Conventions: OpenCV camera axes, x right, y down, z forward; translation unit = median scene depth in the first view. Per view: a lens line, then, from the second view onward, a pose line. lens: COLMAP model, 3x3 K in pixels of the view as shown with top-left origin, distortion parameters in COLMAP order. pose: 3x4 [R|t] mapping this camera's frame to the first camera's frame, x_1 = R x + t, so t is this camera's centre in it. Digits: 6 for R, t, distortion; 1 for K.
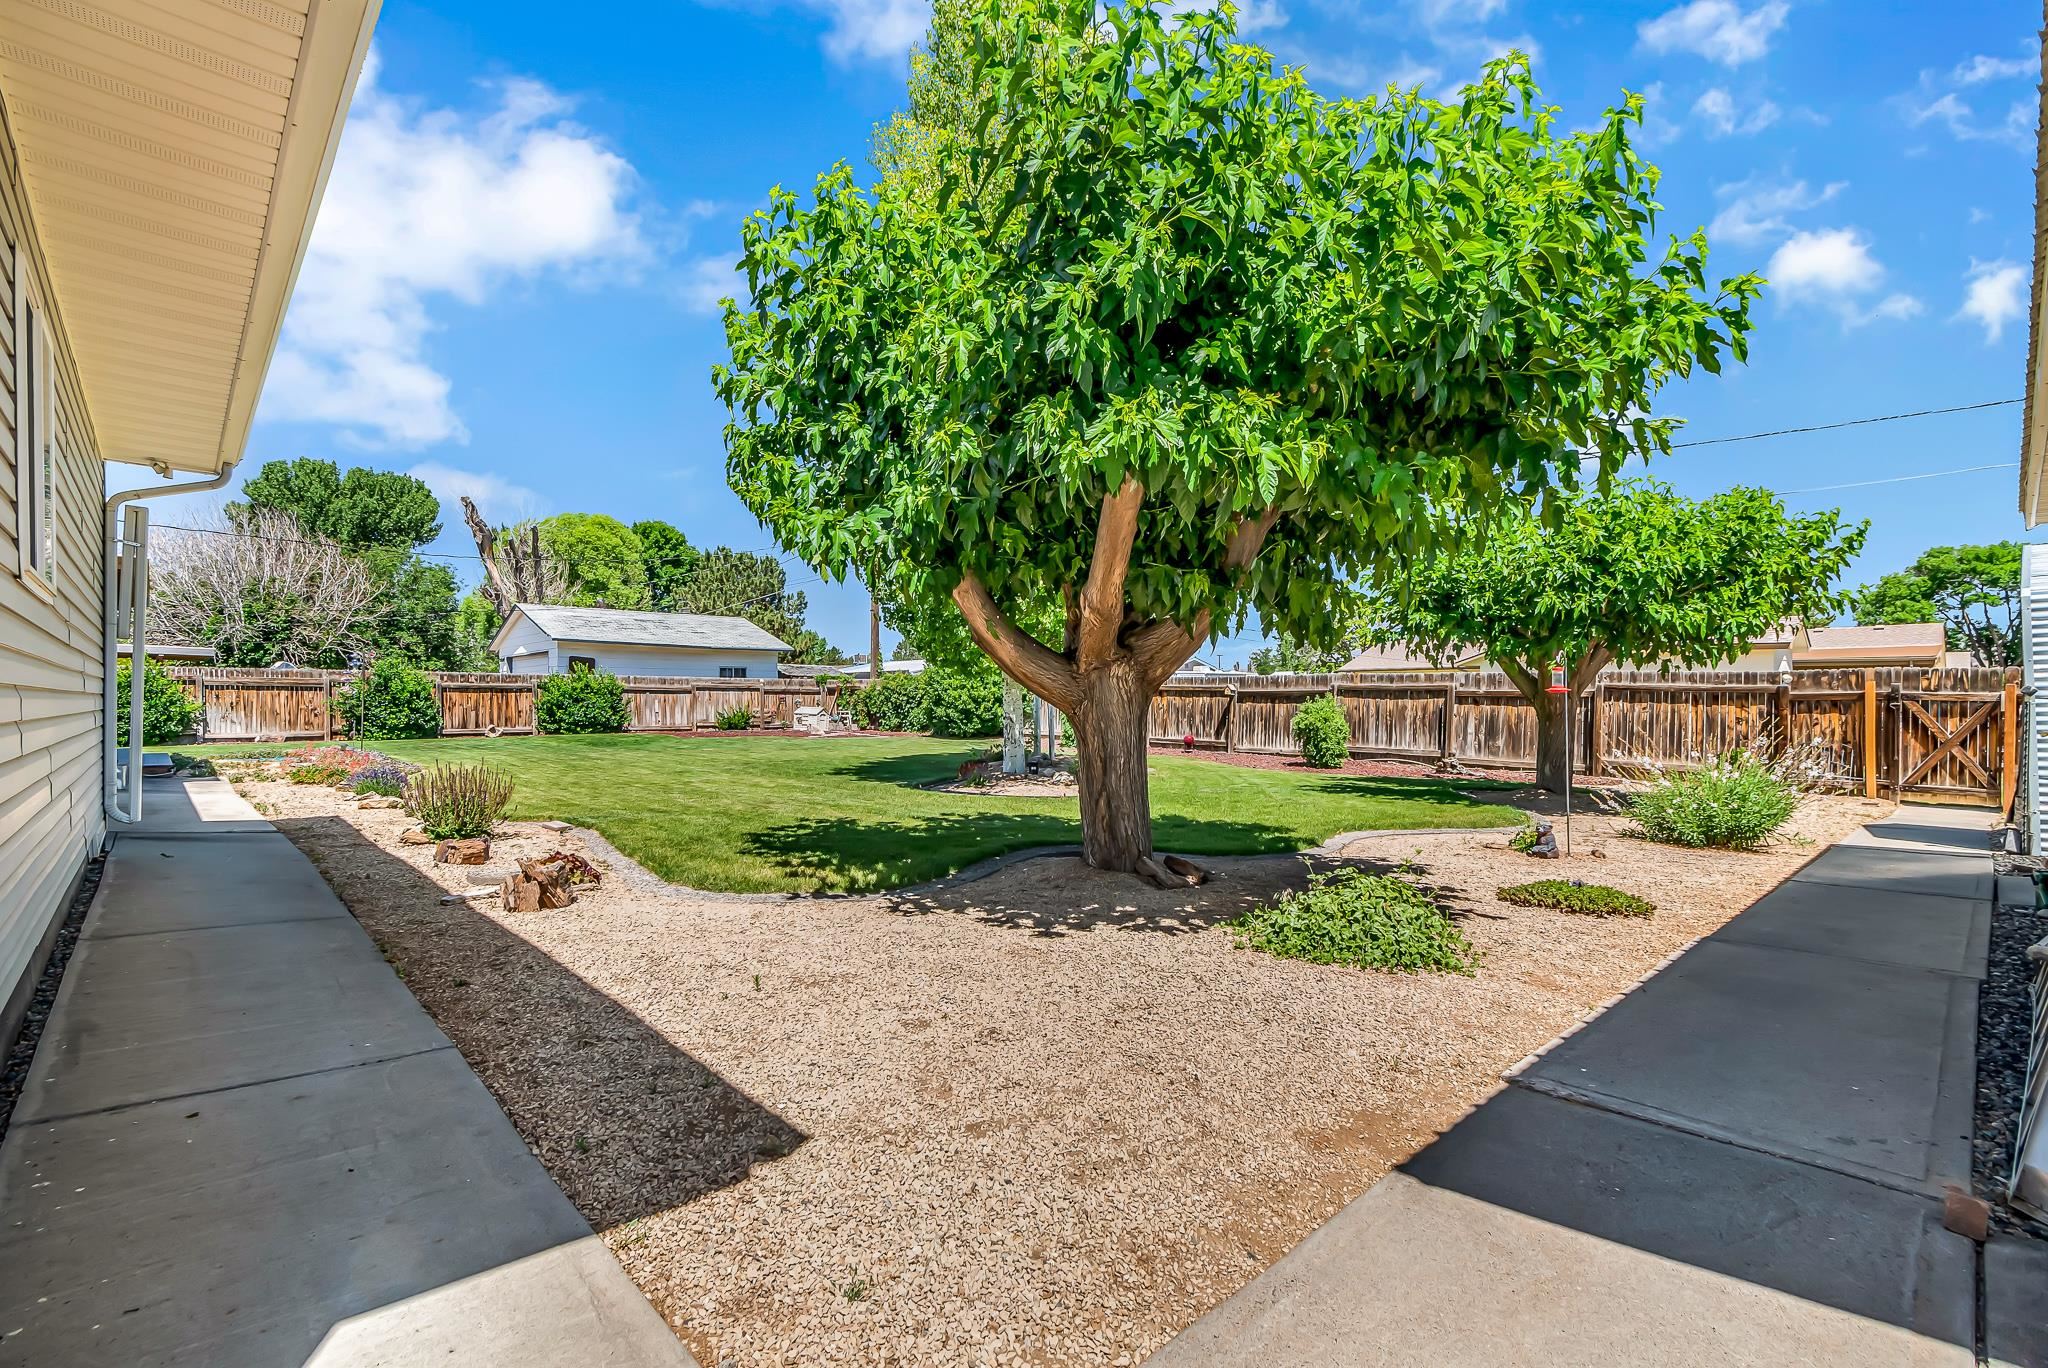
lens RADIAL K [[909.9, 0, 1024.6], [0, 909.9, 698.9], [0, 0, 1]] dist [0.003498, -0.000049]
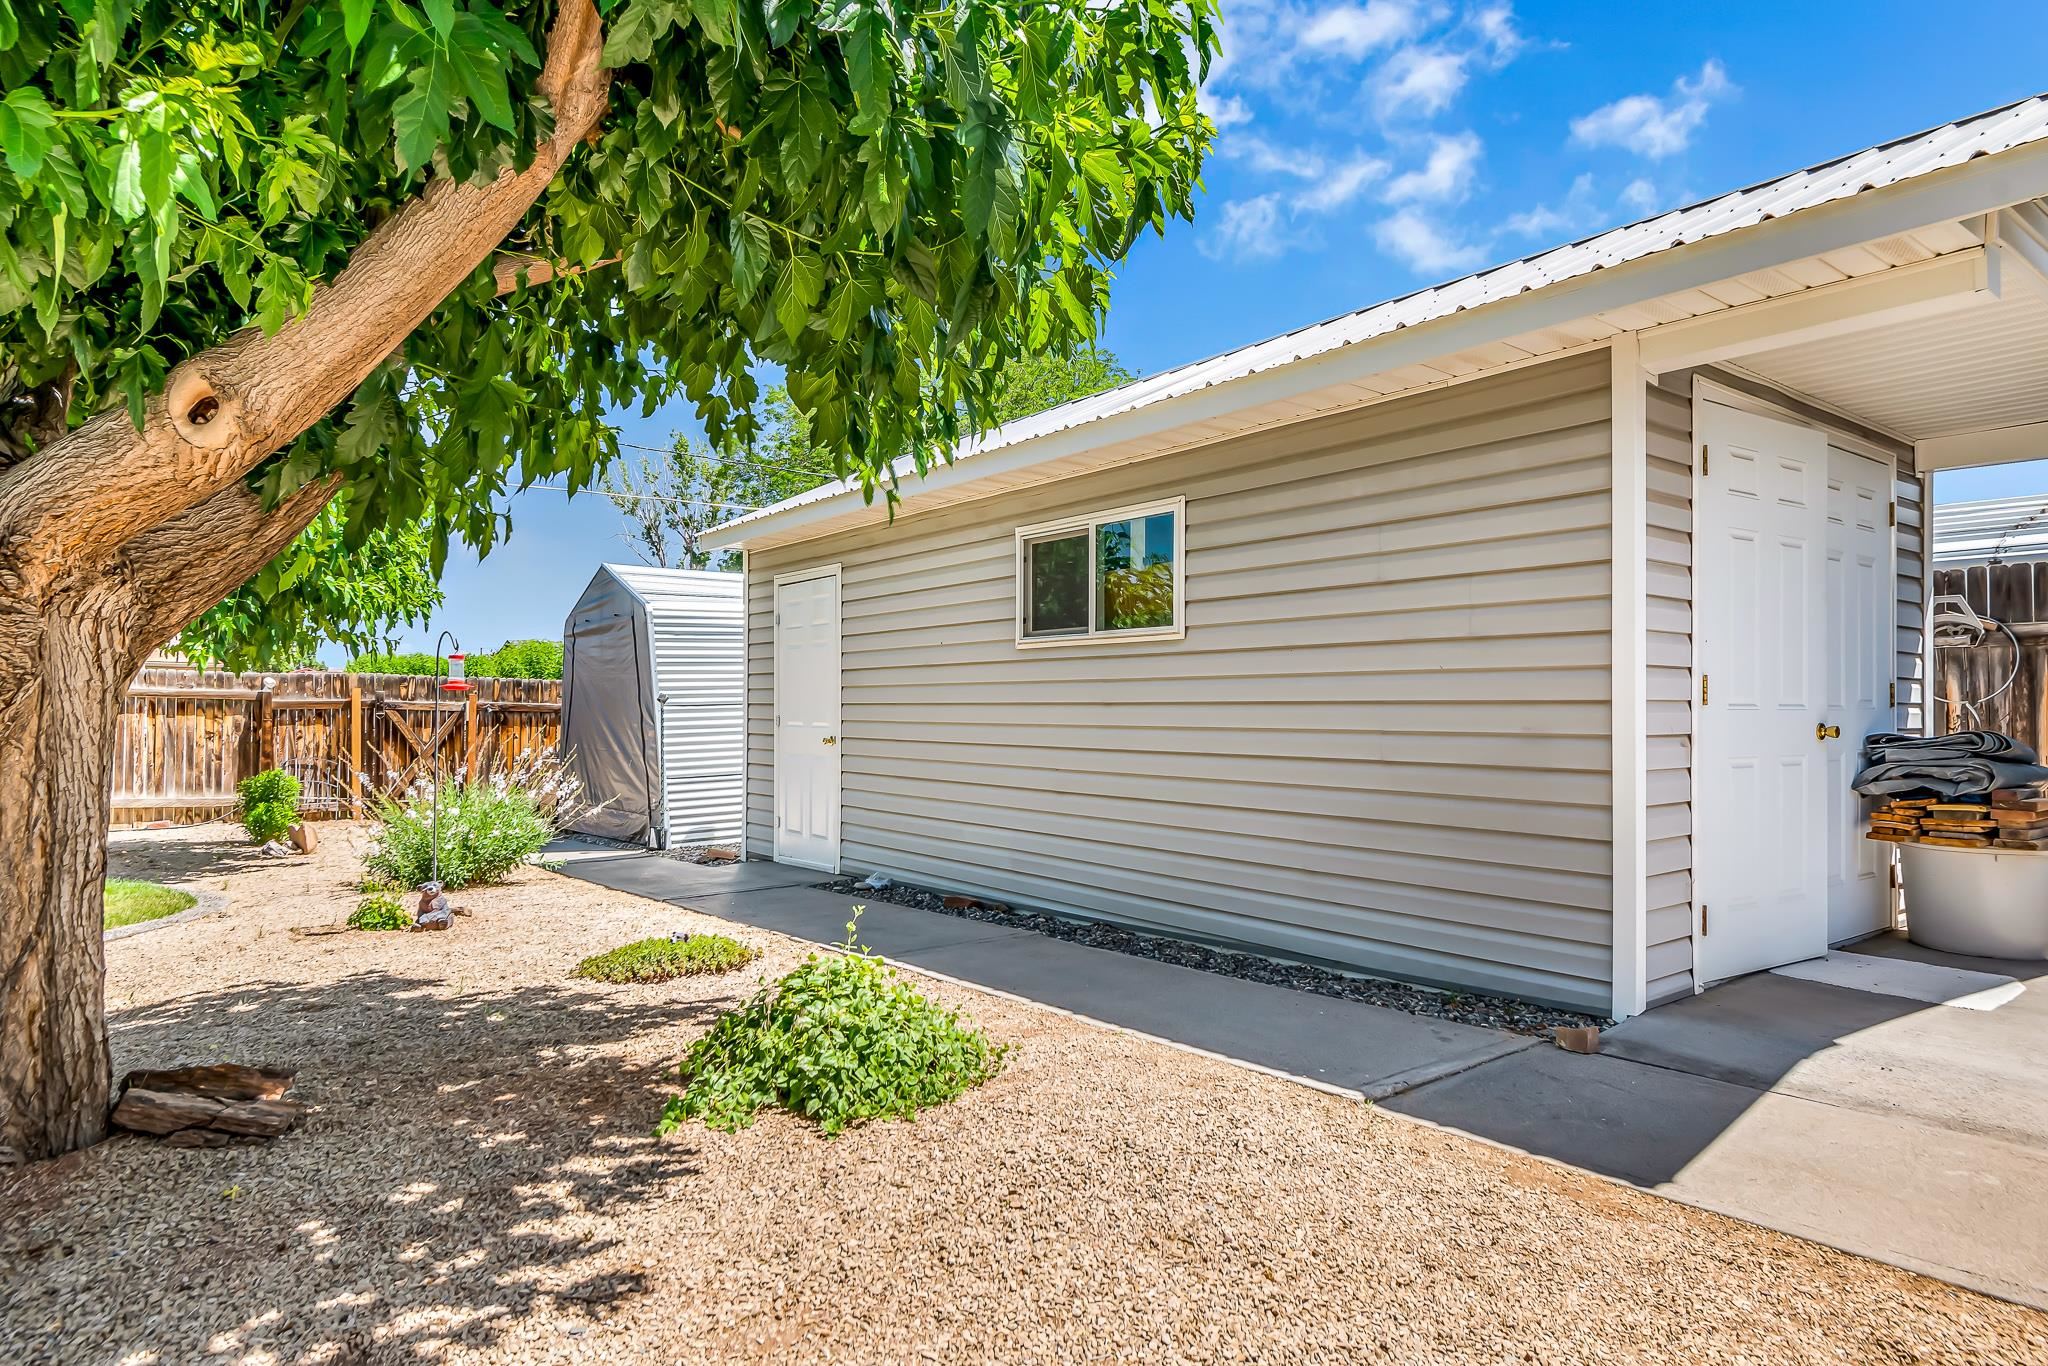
lens RADIAL K [[1165.3, 0, 1025.8], [0, 1165.3, 691.6], [0, 0, 1]] dist [0.006029, 0.001254]
pose [[0.115237, 0.020188, 0.993133, -0.154791], [-0.001399, 0.999796, -0.020161, 0.007406], [-0.993337, 0.000934, 0.115242, 0.274359]]
